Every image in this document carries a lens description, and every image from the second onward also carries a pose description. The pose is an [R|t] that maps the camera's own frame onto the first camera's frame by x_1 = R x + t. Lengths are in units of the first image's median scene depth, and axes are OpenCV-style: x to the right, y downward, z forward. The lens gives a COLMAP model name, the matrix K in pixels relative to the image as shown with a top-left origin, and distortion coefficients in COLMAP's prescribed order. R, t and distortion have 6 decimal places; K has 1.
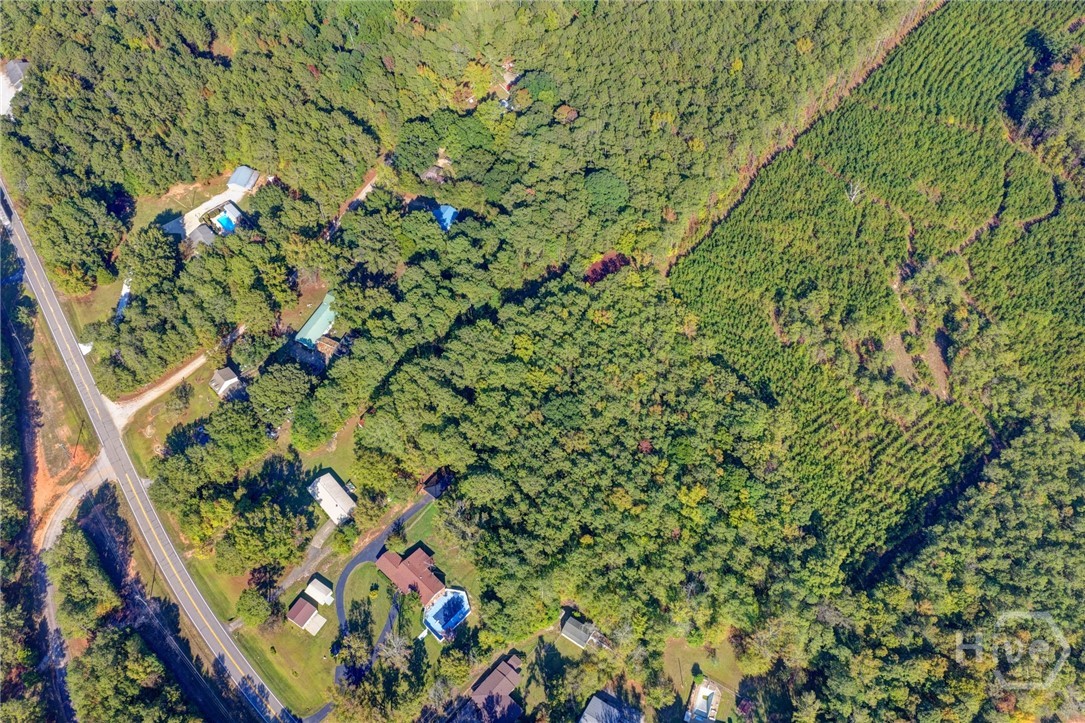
lens RADIAL K [[903.1, 0, 543.1], [0, 903.1, 360.6], [0, 0, 1]] dist [-0.017175, 0.042205]
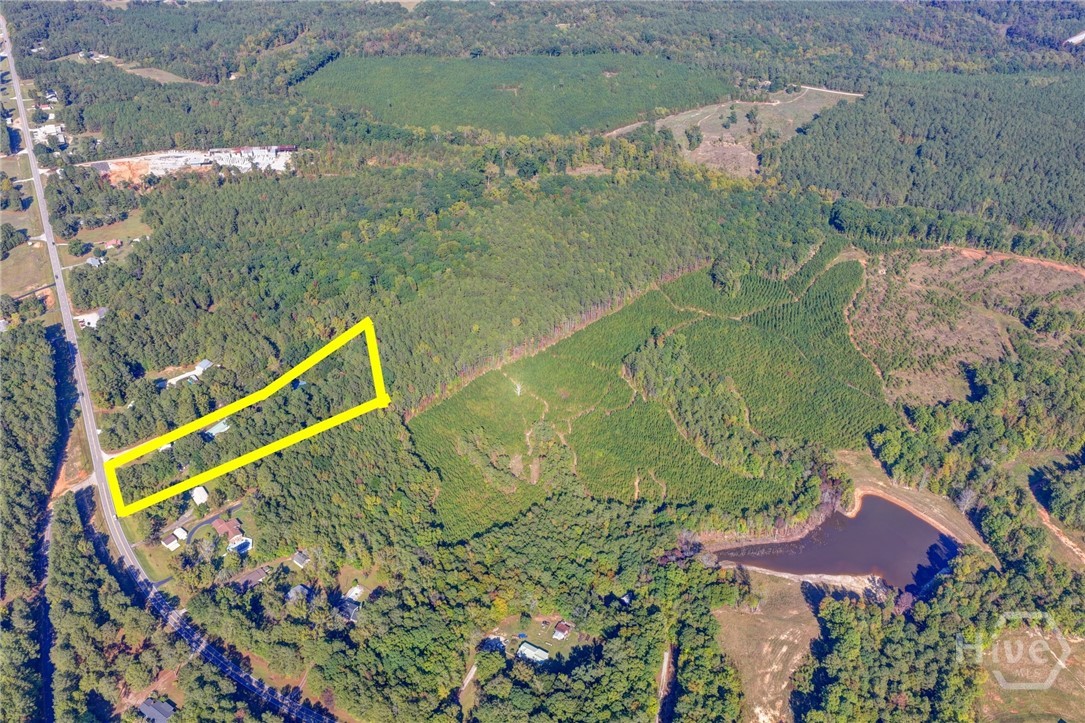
lens RADIAL K [[903.1, 0, 540.1], [0, 903.1, 354.6], [0, 0, 1]] dist [-0.017175, 0.042205]
pose [[0.996095, 0.062767, -0.062095, 0.597955], [-0.081761, 0.921209, -0.380381, 0.542603], [0.033327, 0.383973, 0.922743, -0.898030]]
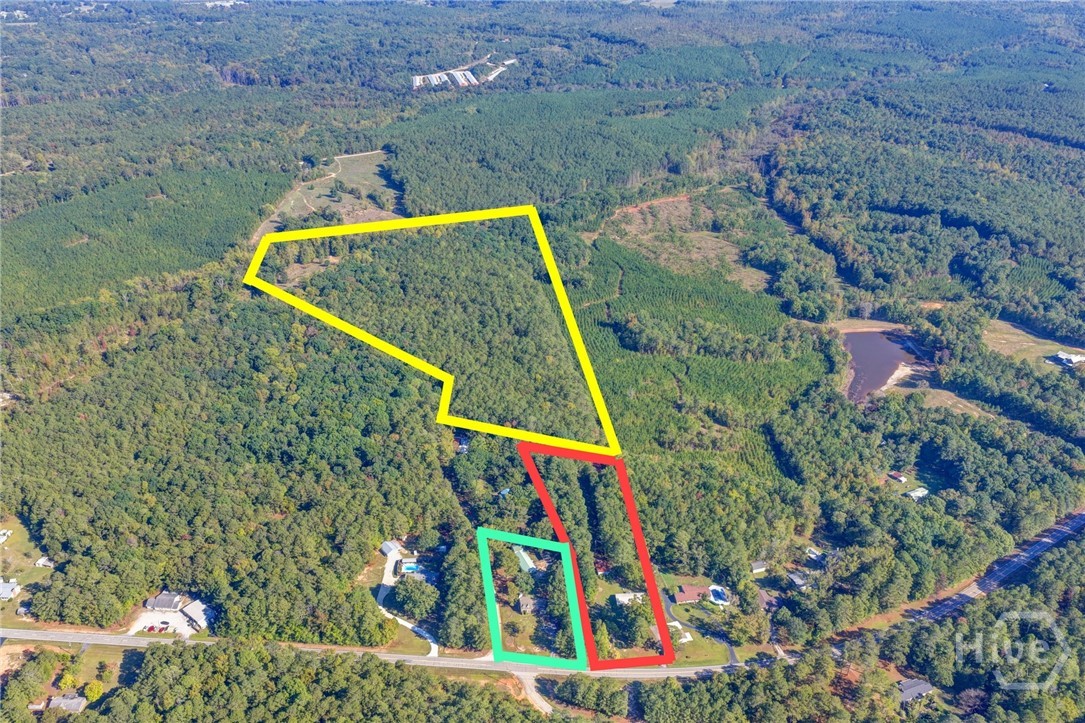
lens RADIAL K [[903.1, 0, 541.1], [0, 903.1, 357.7], [0, 0, 1]] dist [-0.017175, 0.042205]
pose [[0.629544, -0.354756, 0.691247, -1.383006], [0.648058, 0.730527, -0.215295, 0.071289], [-0.428598, 0.583506, 0.689801, -0.435940]]
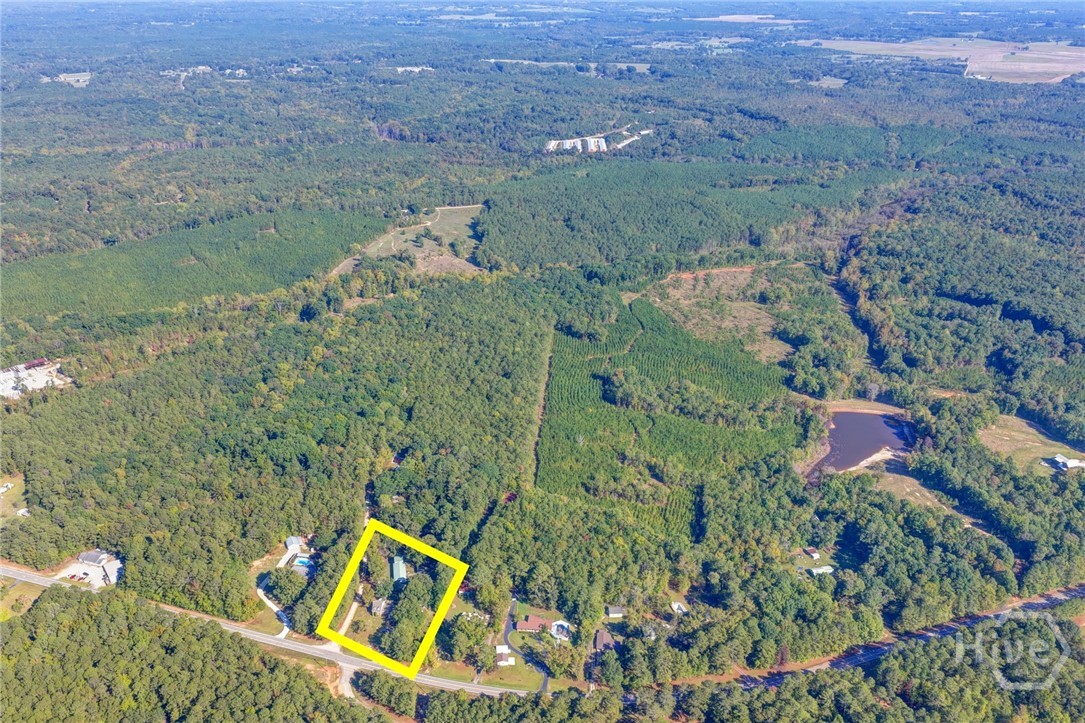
lens RADIAL K [[903.1, 0, 540.7], [0, 903.1, 357.5], [0, 0, 1]] dist [-0.017175, 0.042205]
pose [[0.793503, -0.230695, 0.563146, -1.040735], [0.501951, 0.771314, -0.391305, 0.528022], [-0.344090, 0.593173, 0.727838, -0.741360]]
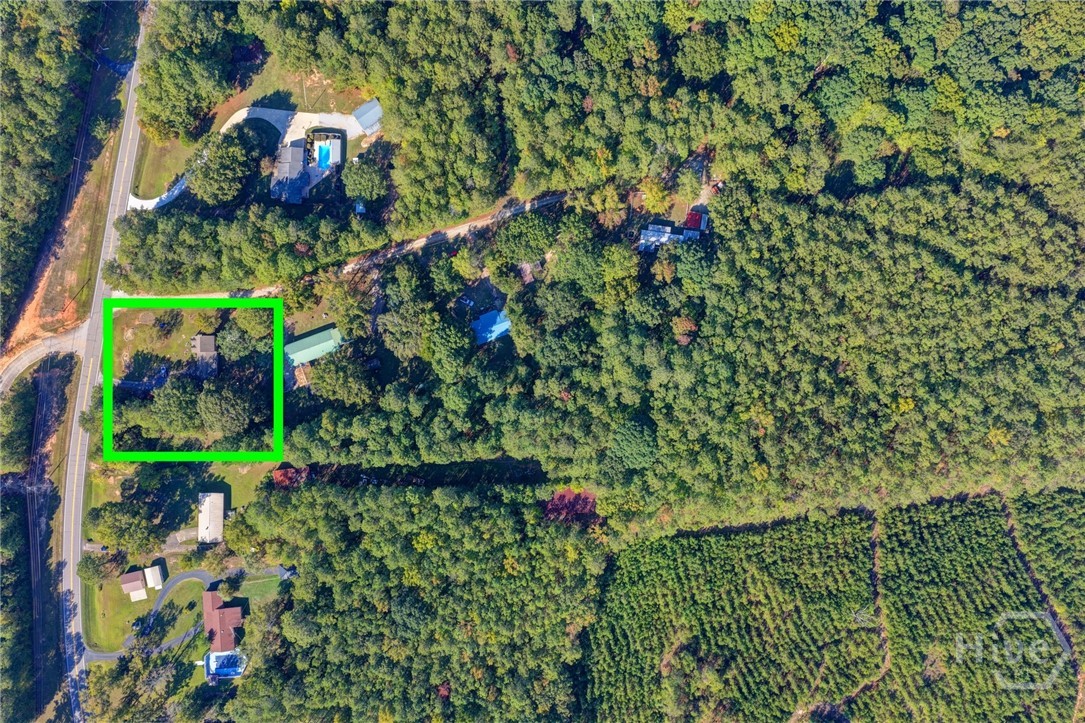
lens RADIAL K [[903.1, 0, 535.2], [0, 903.1, 354.8], [0, 0, 1]] dist [-0.017175, 0.042205]
pose [[0.738568, 0.674100, -0.010334, -0.061586], [-0.568952, 0.631441, 0.526854, -0.755045], [0.361678, -0.383238, 0.849893, 0.277244]]
